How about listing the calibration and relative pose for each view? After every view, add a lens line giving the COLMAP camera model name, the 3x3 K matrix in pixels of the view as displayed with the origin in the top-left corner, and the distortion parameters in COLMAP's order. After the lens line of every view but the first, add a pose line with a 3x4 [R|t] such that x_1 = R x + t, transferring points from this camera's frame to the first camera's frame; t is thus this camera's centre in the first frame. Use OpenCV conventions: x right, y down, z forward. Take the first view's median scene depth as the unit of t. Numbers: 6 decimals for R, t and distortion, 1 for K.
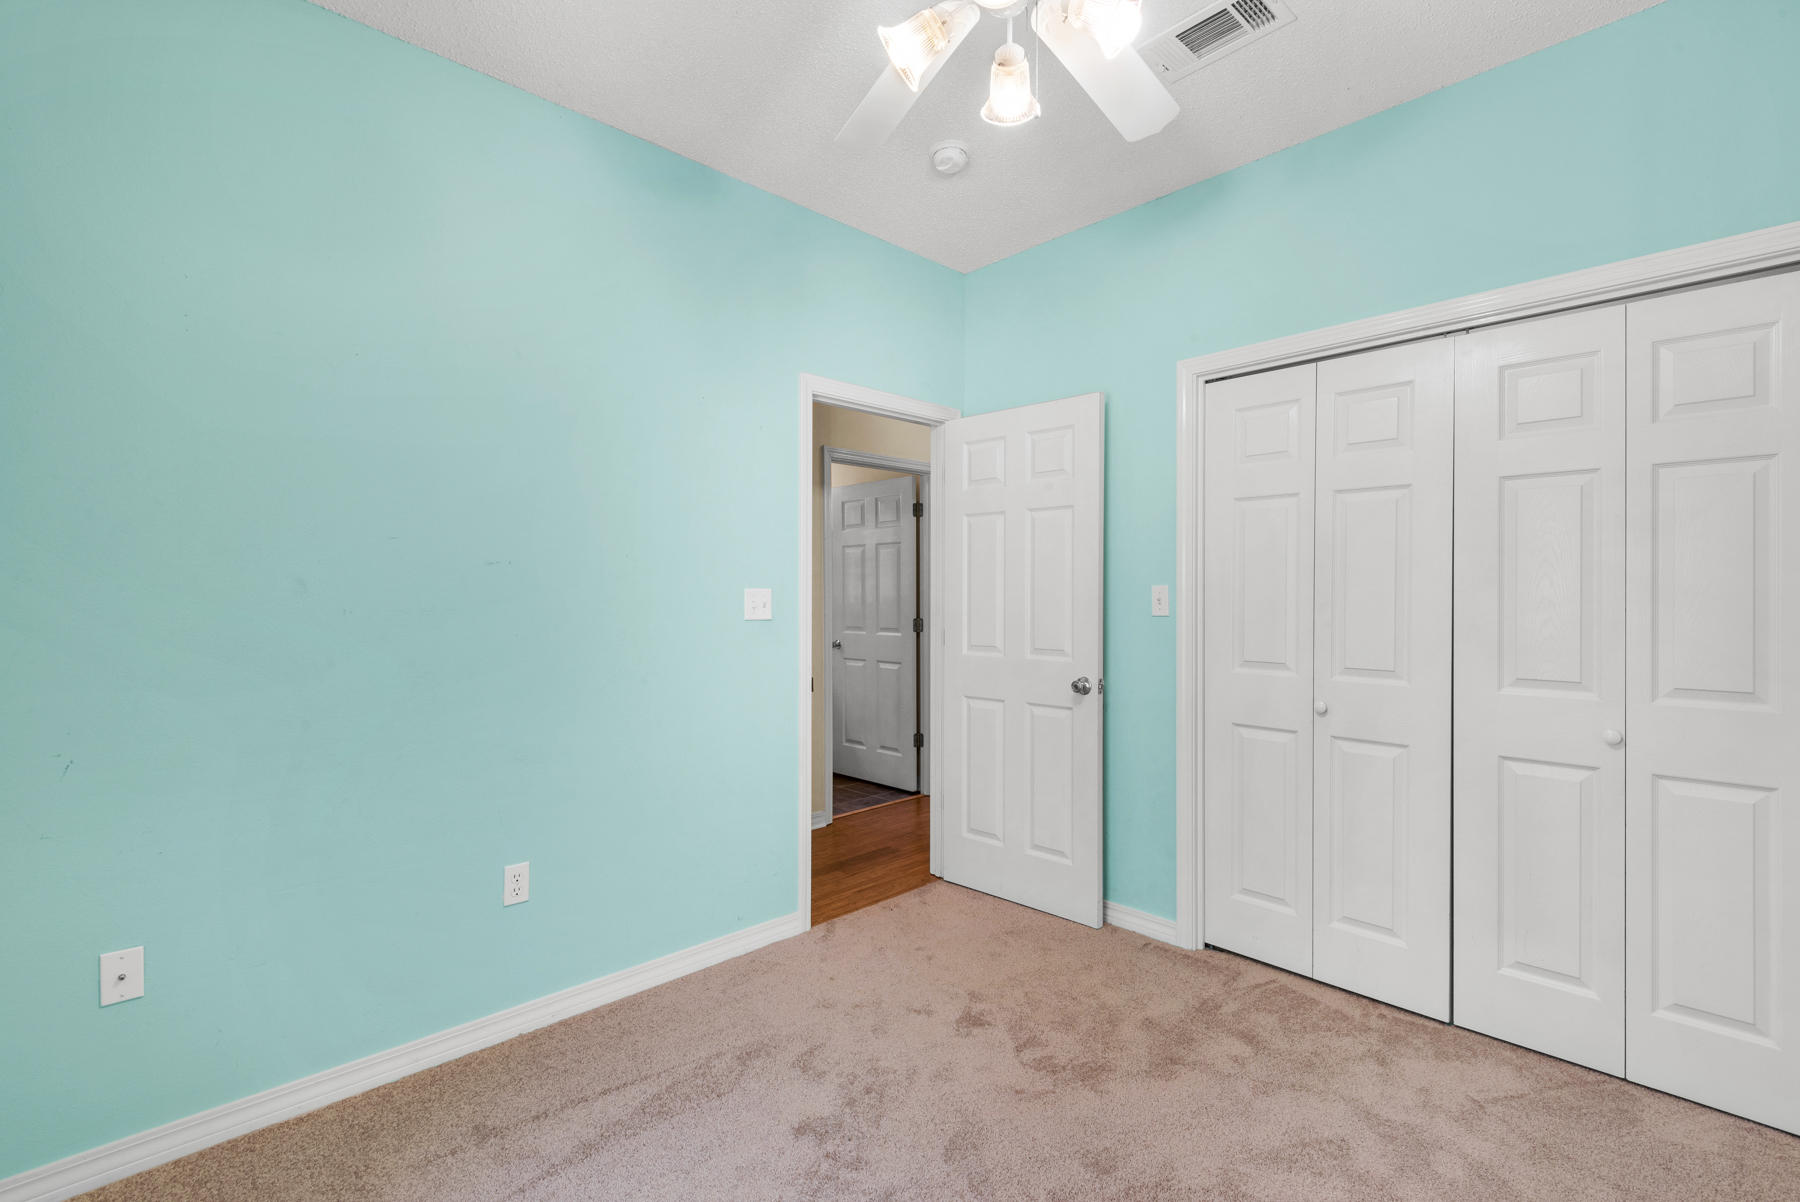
lens RADIAL K [[825.0, 0, 905.0], [0, 825.0, 599.8], [0, 0, 1]] dist [-0.001675, -0.000006]
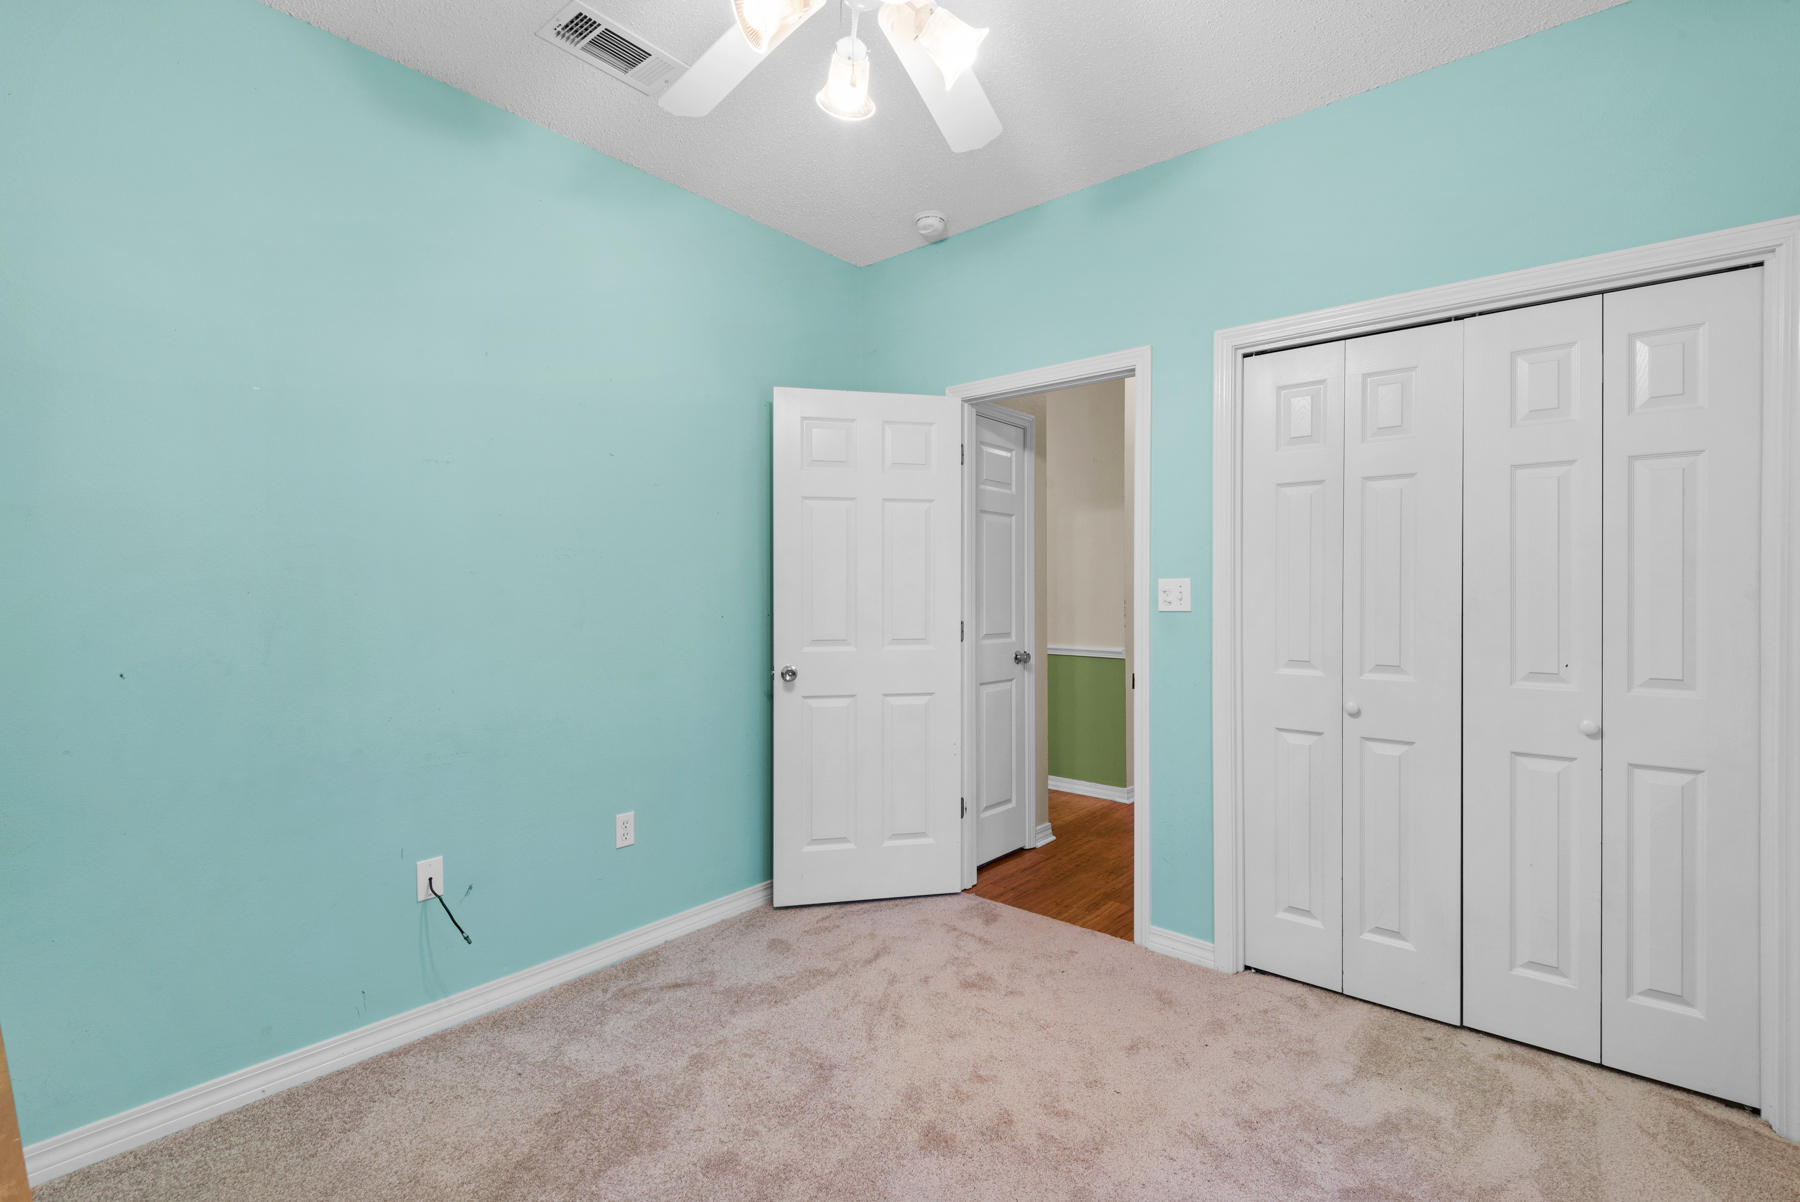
lens RADIAL K [[825.0, 0, 899.3], [0, 825.0, 603.7], [0, 0, 1]] dist [-0.001675, -0.000006]
pose [[0.993303, -0.006910, 0.115332, -0.107010], [0.005663, 0.999922, 0.011142, -0.001001], [-0.115400, -0.010414, 0.993264, 0.113483]]
